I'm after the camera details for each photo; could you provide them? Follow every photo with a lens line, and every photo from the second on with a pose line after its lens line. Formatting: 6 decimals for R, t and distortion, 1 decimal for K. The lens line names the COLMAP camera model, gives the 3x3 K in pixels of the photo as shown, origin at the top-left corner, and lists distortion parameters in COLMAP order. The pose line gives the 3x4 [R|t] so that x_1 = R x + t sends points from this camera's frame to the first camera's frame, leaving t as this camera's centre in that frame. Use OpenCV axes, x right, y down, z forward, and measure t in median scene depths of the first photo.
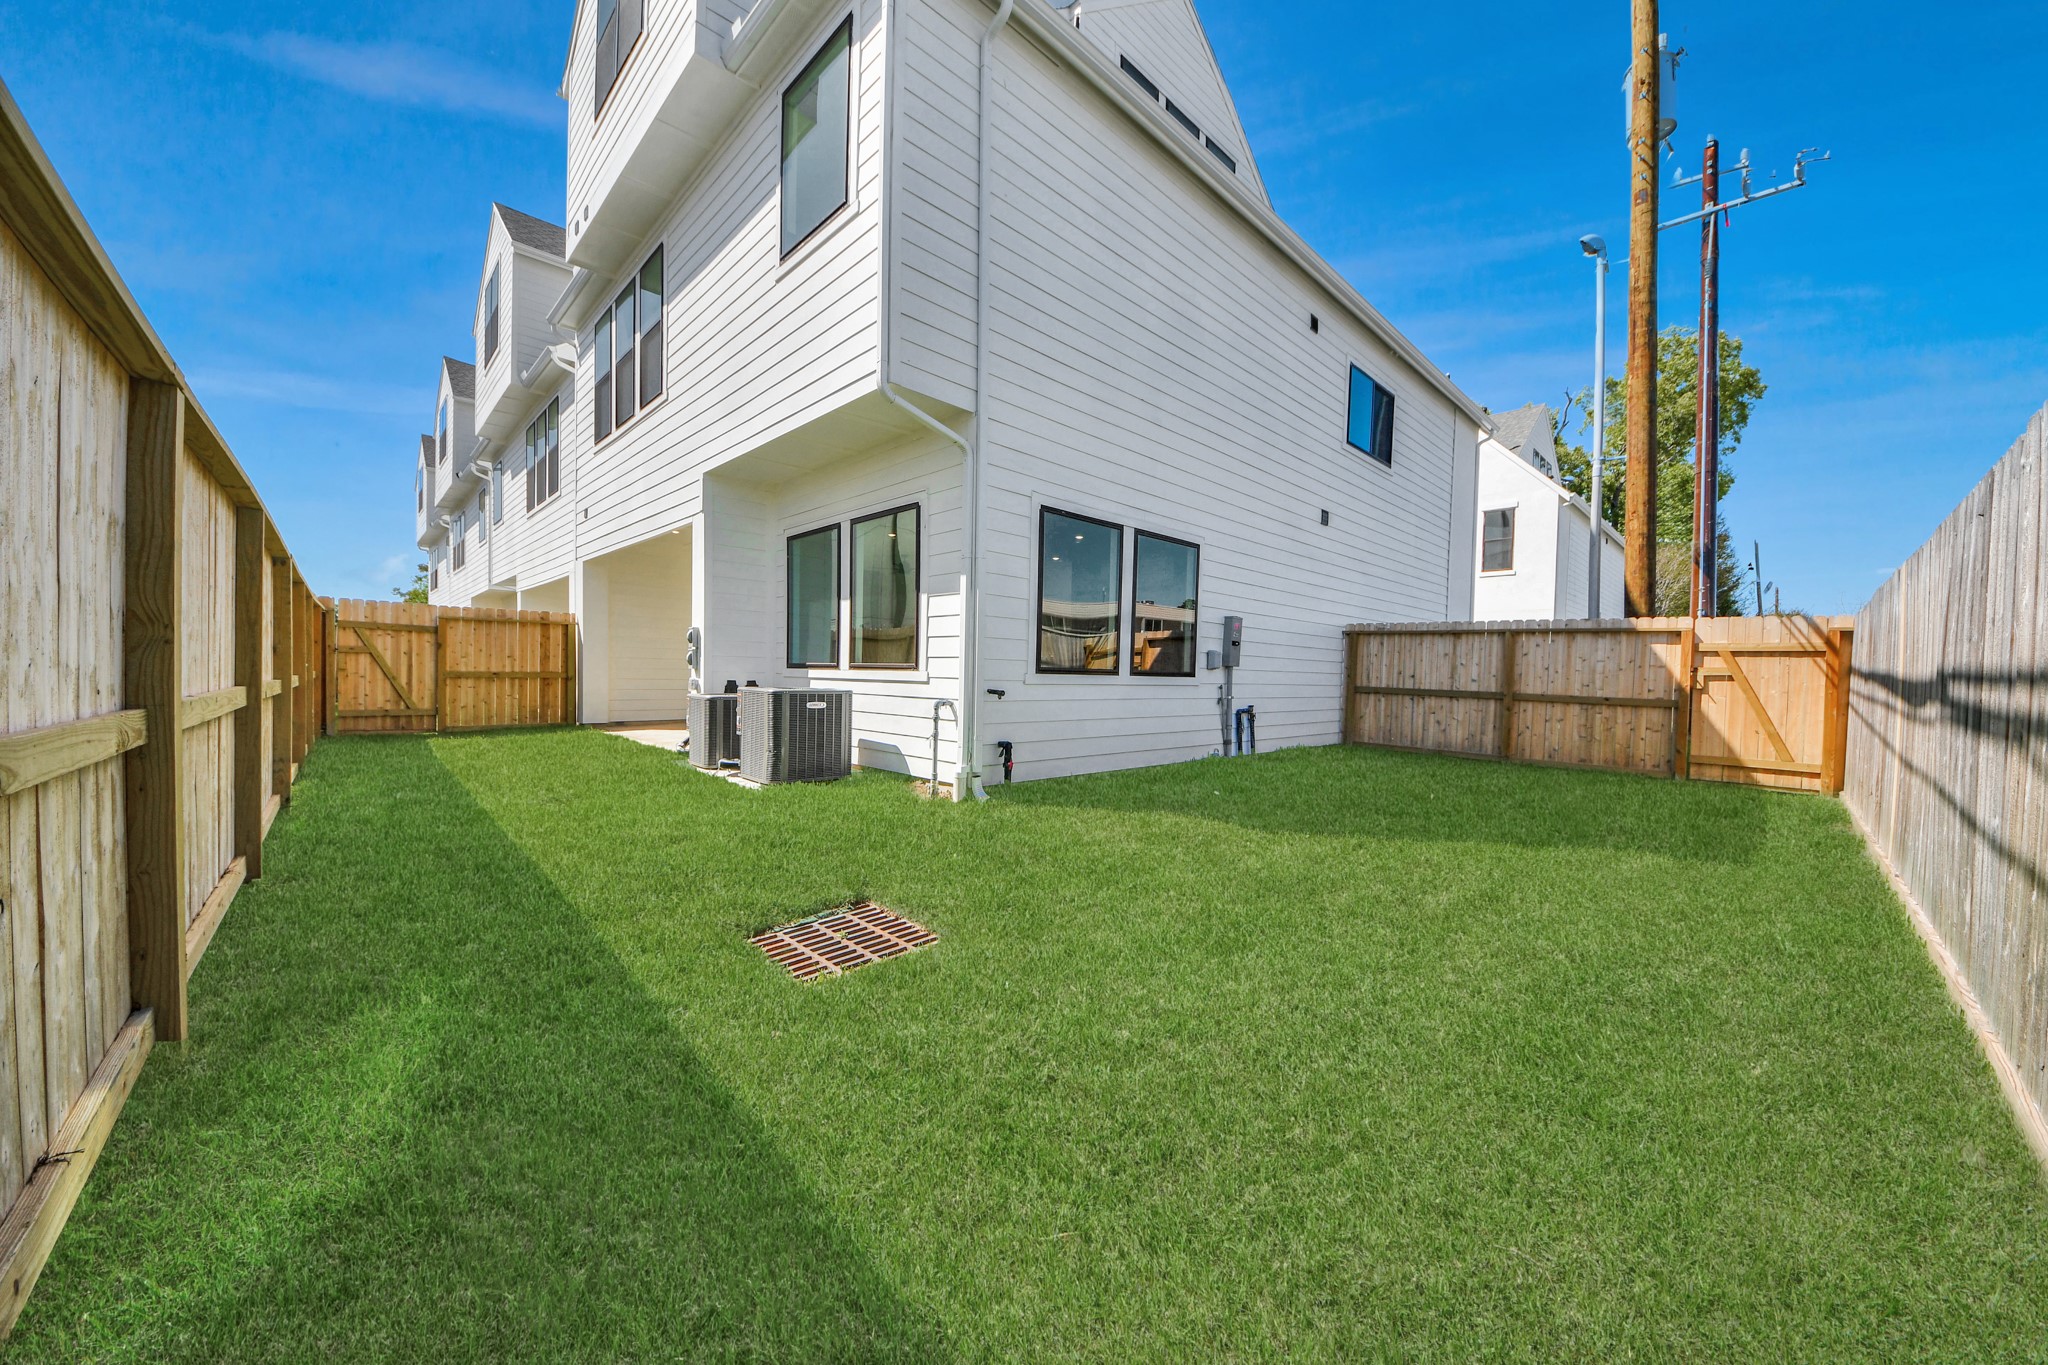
lens RADIAL K [[714.4, 0, 1024.0], [0, 714.4, 682.5], [0, 0, 1]] dist [0.001347, 0.000012]
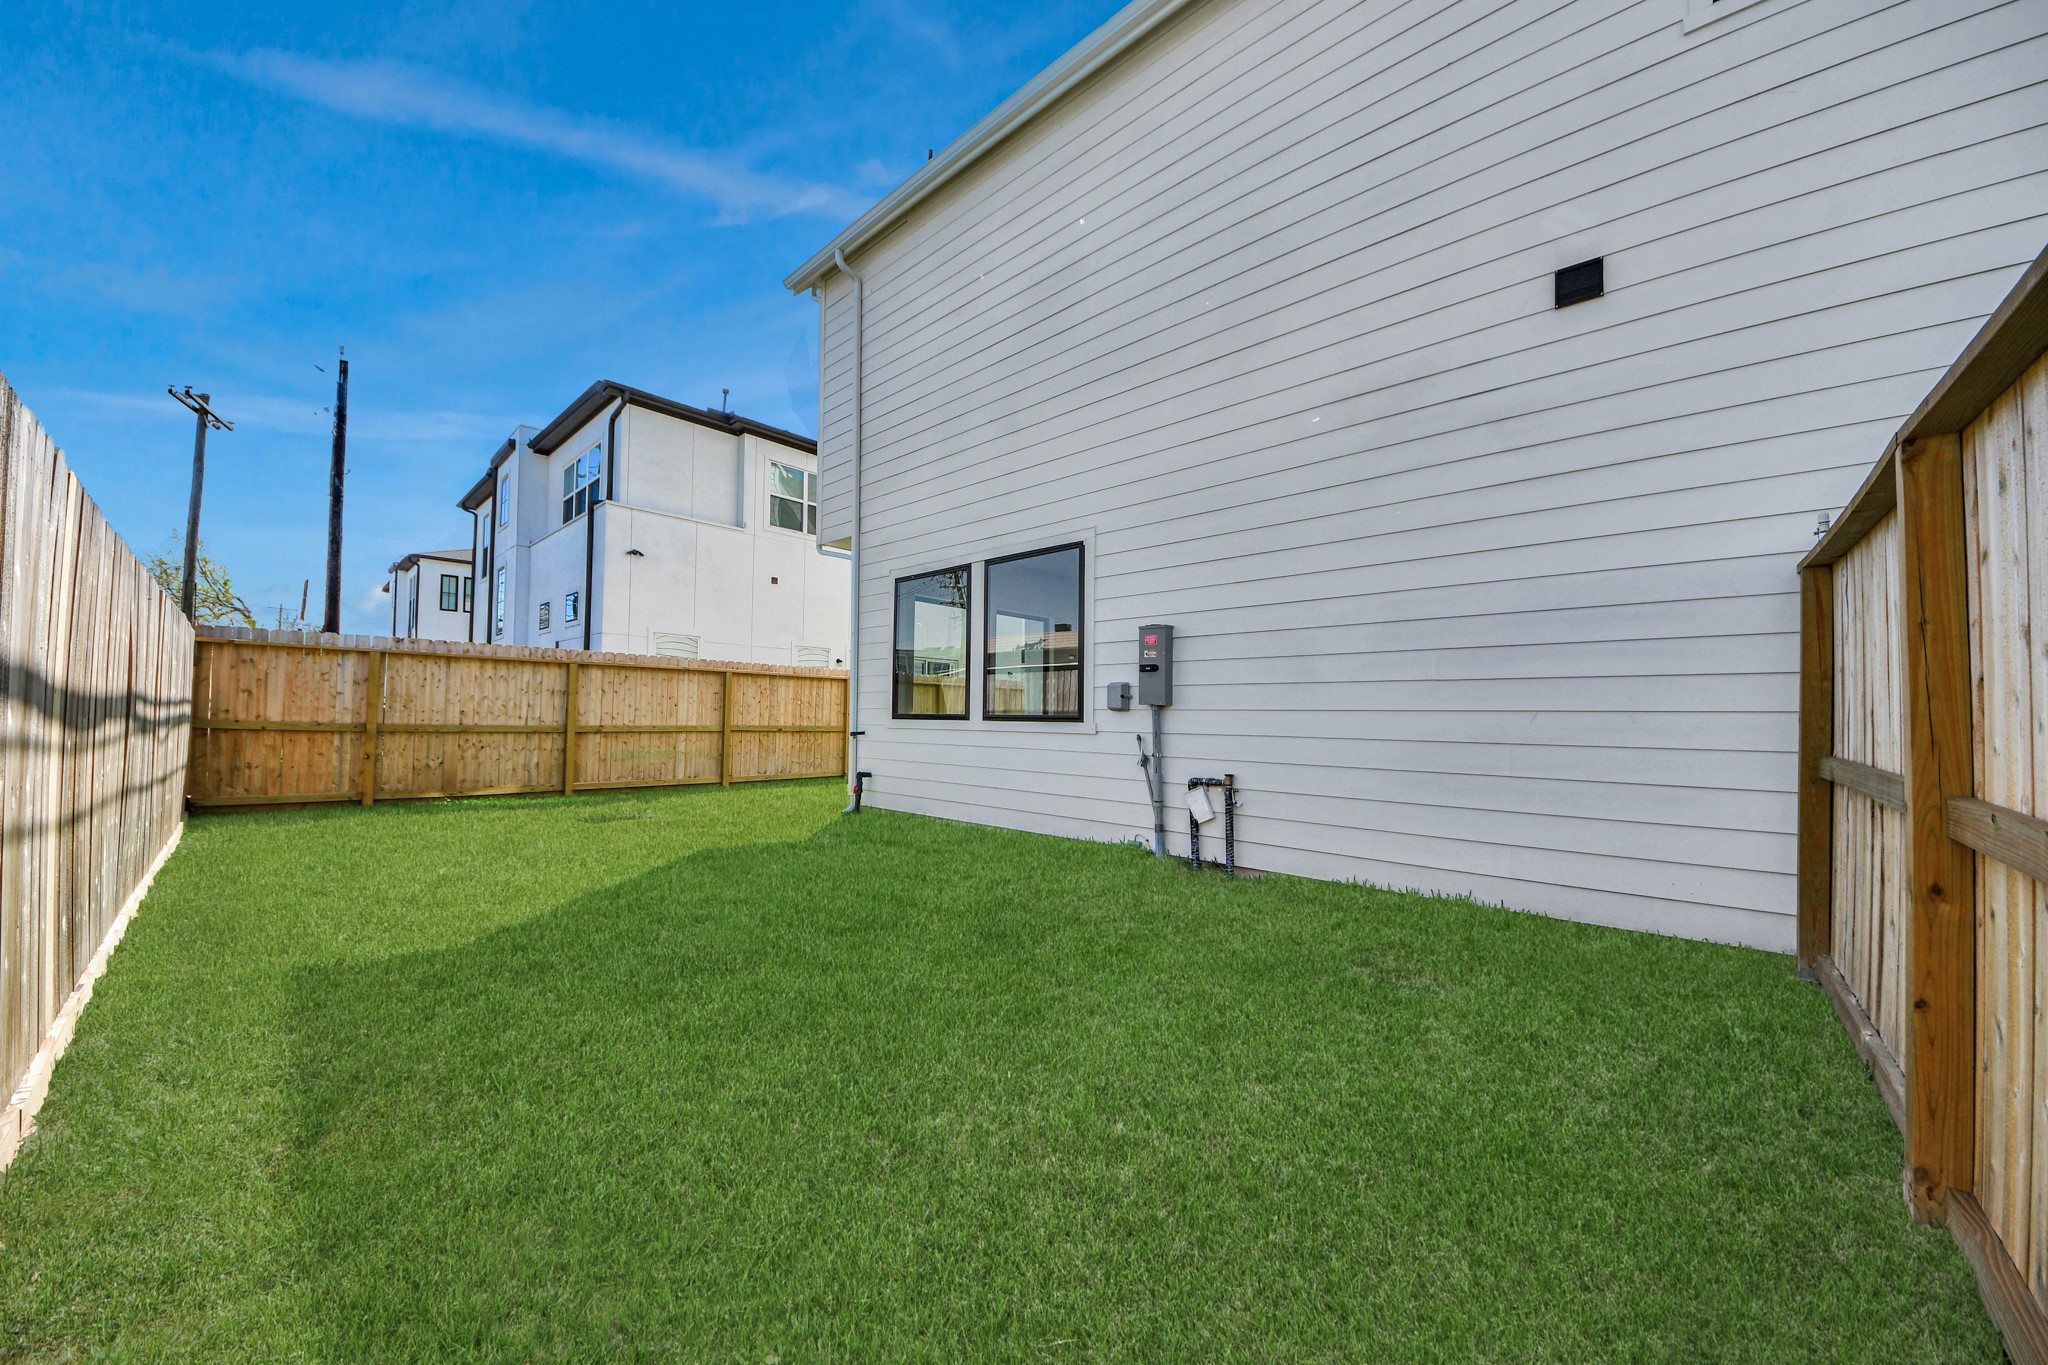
lens RADIAL K [[714.3, 0, 1024.0], [0, 714.3, 682.5], [0, 0, 1]] dist [-0.001232, -0.000031]
pose [[0.064644, -0.073337, -0.995210, 0.969742], [-0.023901, 0.996896, -0.075014, 0.007870], [0.997622, 0.028635, 0.062691, 0.908700]]
